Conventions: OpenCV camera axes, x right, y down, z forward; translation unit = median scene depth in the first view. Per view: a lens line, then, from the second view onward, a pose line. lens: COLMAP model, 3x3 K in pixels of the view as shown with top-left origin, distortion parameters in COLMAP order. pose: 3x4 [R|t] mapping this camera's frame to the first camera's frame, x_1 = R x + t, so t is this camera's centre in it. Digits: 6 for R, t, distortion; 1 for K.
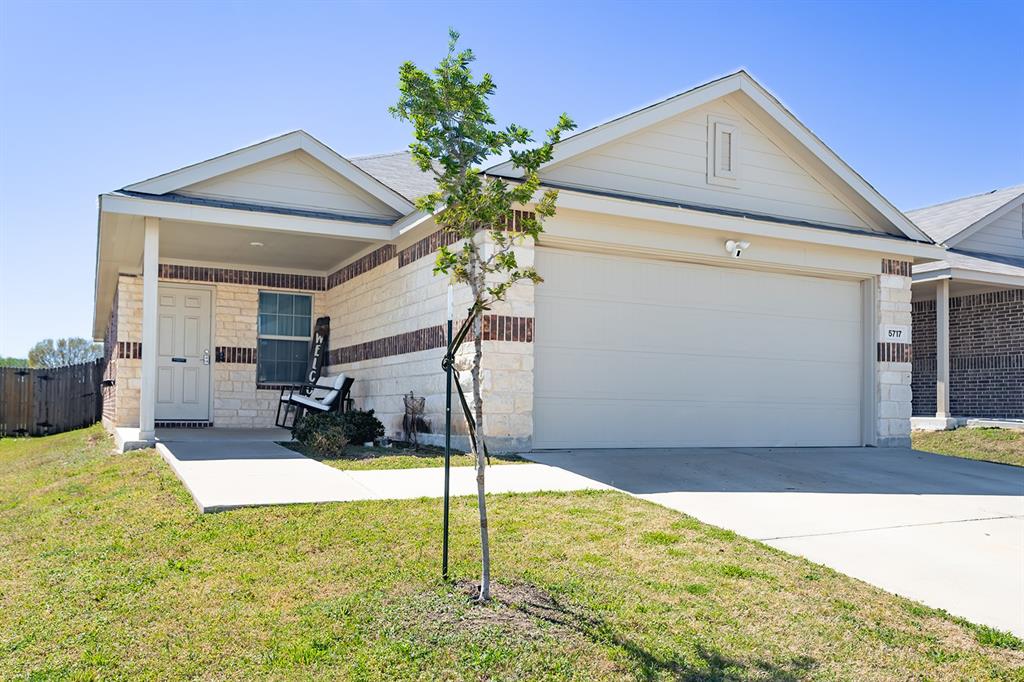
lens RADIAL K [[870.4, 0, 508.8], [0, 870.4, 383.3], [0, 0, 1]] dist [0.008698, -0.000362]
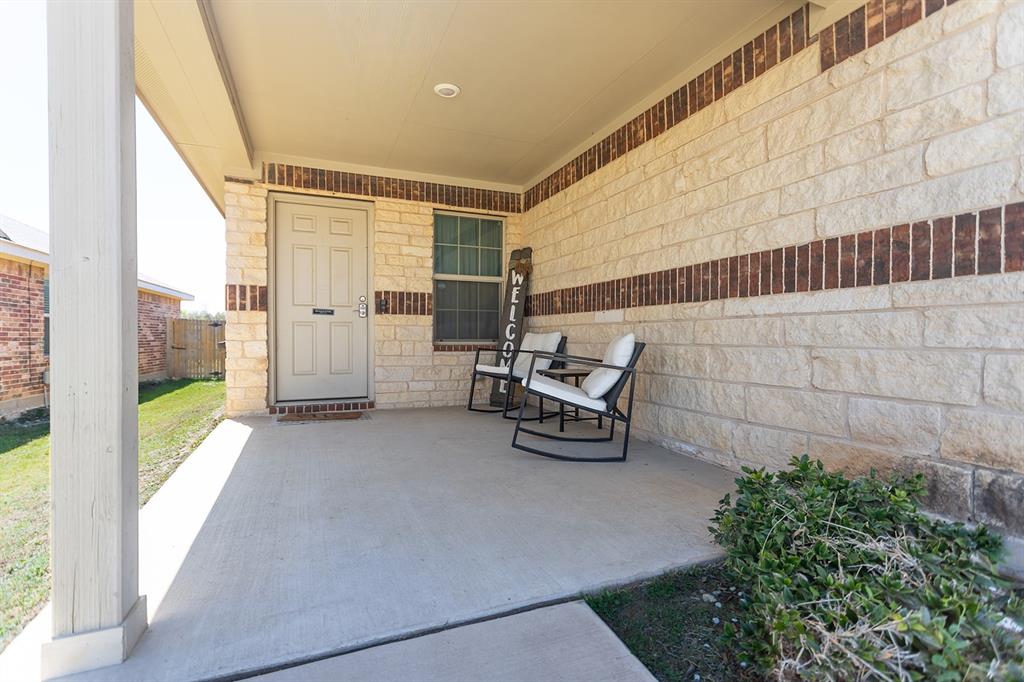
lens RADIAL K [[489.2, 0, 506.7], [0, 489.2, 338.8], [0, 0, 1]] dist [0.005377, 0.000813]
pose [[0.998062, -0.012563, -0.060952, -0.219902], [0.014647, 0.999319, 0.033878, -0.016945], [0.060485, -0.034705, 0.997566, 0.649516]]
